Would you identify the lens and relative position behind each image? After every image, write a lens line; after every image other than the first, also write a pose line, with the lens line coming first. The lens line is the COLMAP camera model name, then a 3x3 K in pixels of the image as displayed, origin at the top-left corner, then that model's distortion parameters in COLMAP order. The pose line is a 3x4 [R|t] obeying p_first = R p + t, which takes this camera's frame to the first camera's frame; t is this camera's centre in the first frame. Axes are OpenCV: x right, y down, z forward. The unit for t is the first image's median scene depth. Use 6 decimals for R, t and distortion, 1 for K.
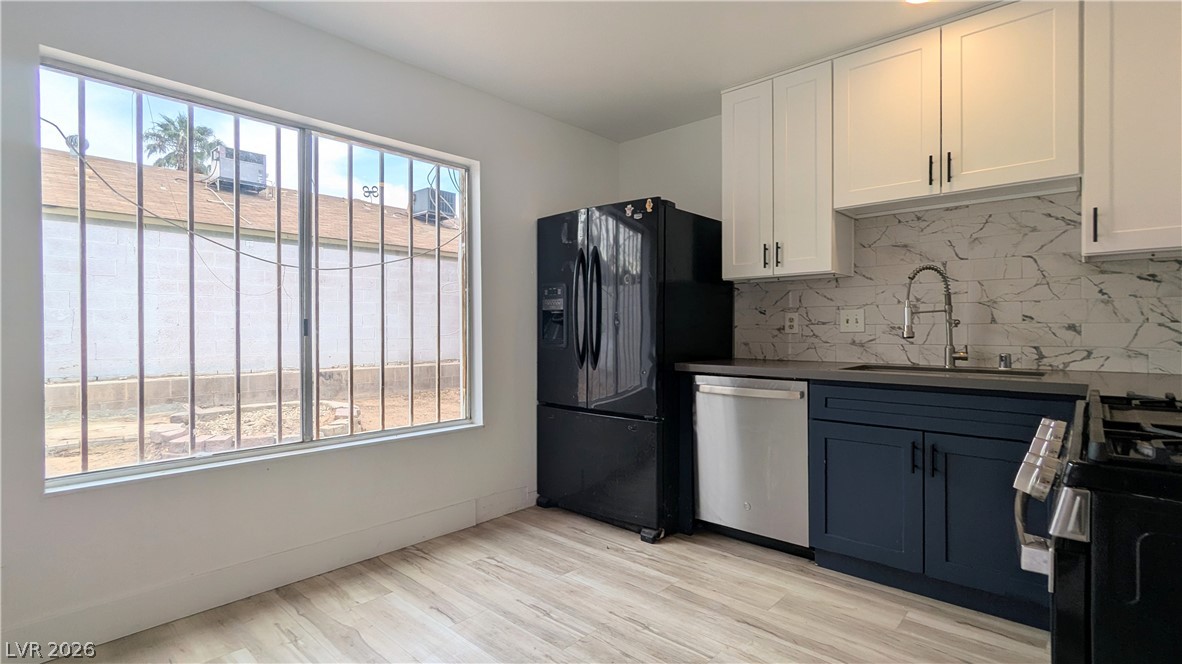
lens RADIAL K [[556.3, 0, 627.2], [0, 556.3, 331.2], [0, 0, 1]] dist [0.001706, -0.000155]
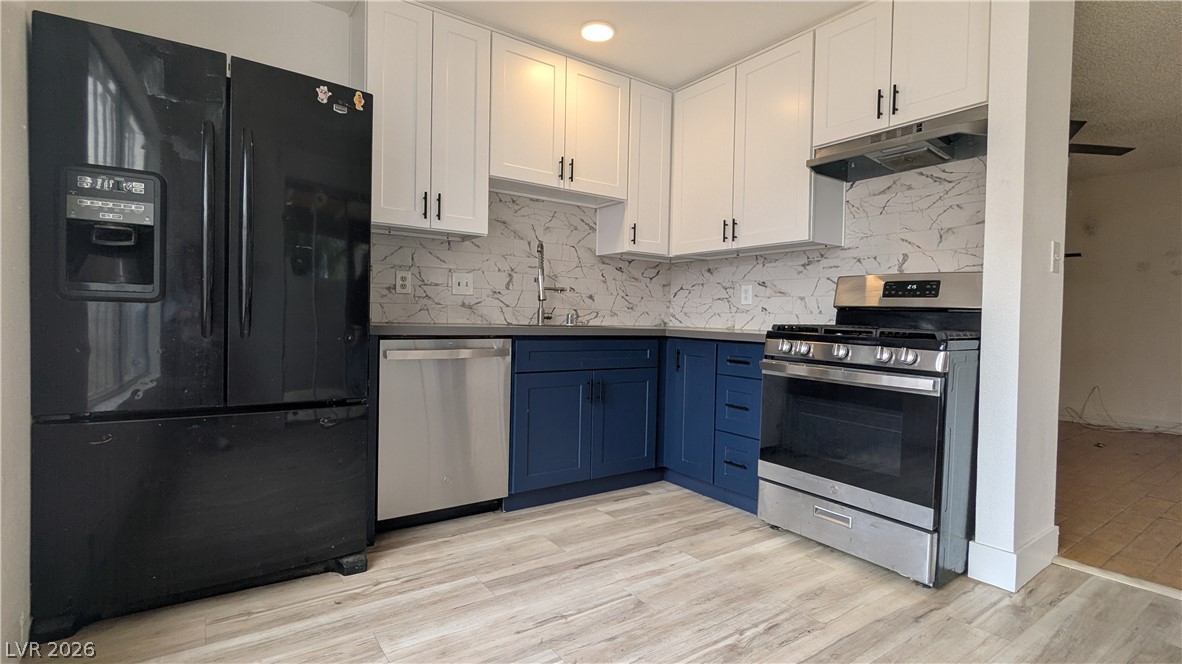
lens RADIAL K [[539.3, 0, 577.0], [0, 539.3, 330.1], [0, 0, 1]] dist [0.000624, 0.000091]
pose [[0.273456, -0.016162, 0.961749, -0.606121], [-0.018440, 0.999587, 0.022041, 0.049278], [-0.961708, -0.023762, 0.273045, 0.597428]]
